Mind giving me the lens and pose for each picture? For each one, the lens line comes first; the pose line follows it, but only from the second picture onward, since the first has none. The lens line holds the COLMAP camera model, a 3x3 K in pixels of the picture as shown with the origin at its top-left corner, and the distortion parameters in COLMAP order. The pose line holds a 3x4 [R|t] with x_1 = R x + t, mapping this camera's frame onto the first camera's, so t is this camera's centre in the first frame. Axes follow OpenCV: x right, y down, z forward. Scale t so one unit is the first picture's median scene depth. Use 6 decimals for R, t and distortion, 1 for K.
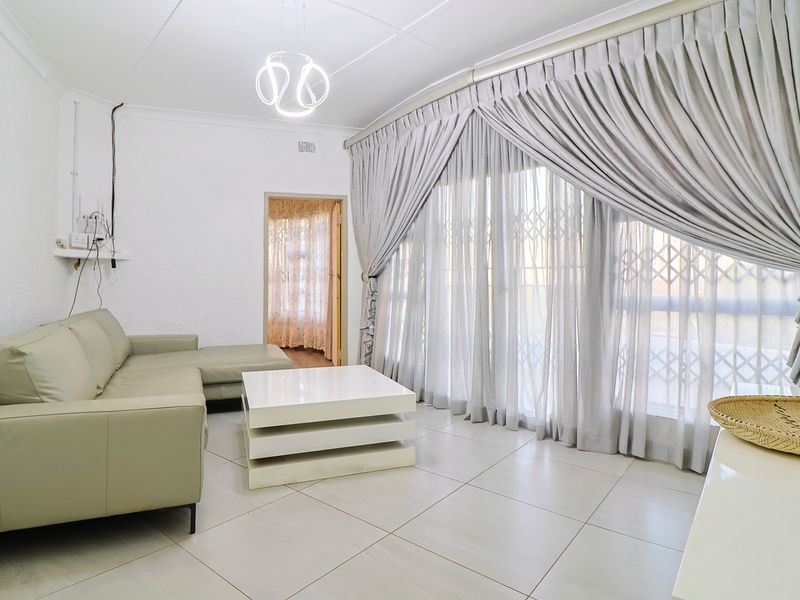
lens RADIAL K [[473.3, 0, 397.8], [0, 473.3, 298.5], [0, 0, 1]] dist [-0.004020, -0.008204]
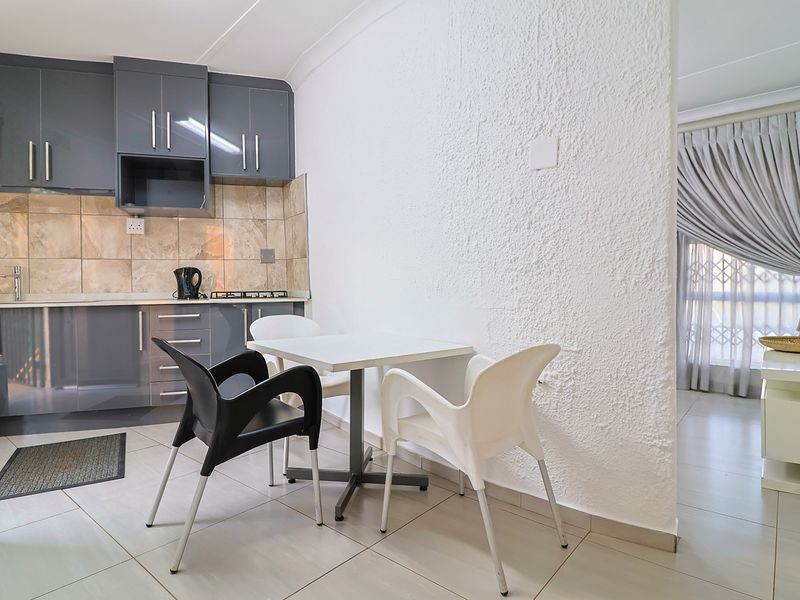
lens RADIAL K [[473.3, 0, 401.6], [0, 473.3, 298.4], [0, 0, 1]] dist [-0.004020, -0.008204]
pose [[0.999888, -0.001912, -0.014843, -0.526667], [0.001911, 0.999998, -0.000055, 0.018363], [0.014843, 0.000026, 0.999890, -0.659956]]
